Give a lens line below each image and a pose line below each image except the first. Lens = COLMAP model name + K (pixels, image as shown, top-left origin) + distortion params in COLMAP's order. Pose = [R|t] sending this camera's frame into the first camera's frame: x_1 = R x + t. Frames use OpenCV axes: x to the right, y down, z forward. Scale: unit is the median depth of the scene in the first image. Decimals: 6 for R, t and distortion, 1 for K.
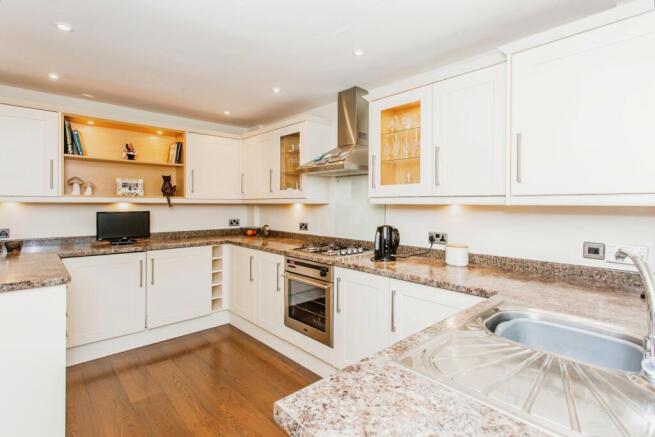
lens RADIAL K [[319.6, 0, 325.1], [0, 319.6, 207.1], [0, 0, 1]] dist [0.002968, 0.000524]
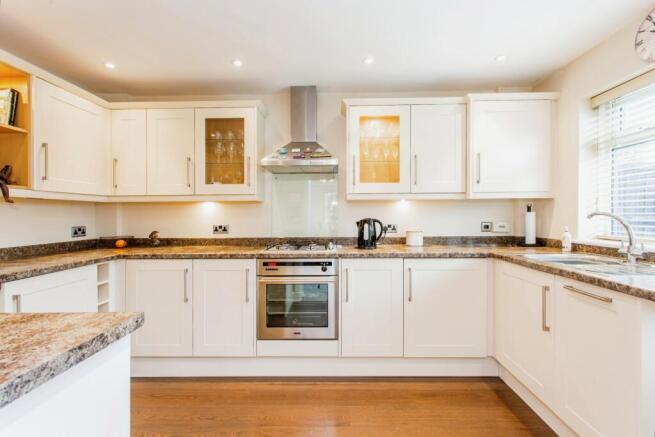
lens RADIAL K [[318.7, 0, 327.5], [0, 318.7, 218.5], [0, 0, 1]] dist [-0.000903, -0.000082]
pose [[0.695896, -0.017589, 0.717927, -0.583708], [0.018247, 0.999810, 0.006808, 0.037946], [-0.717911, 0.008362, 0.696085, 0.251318]]
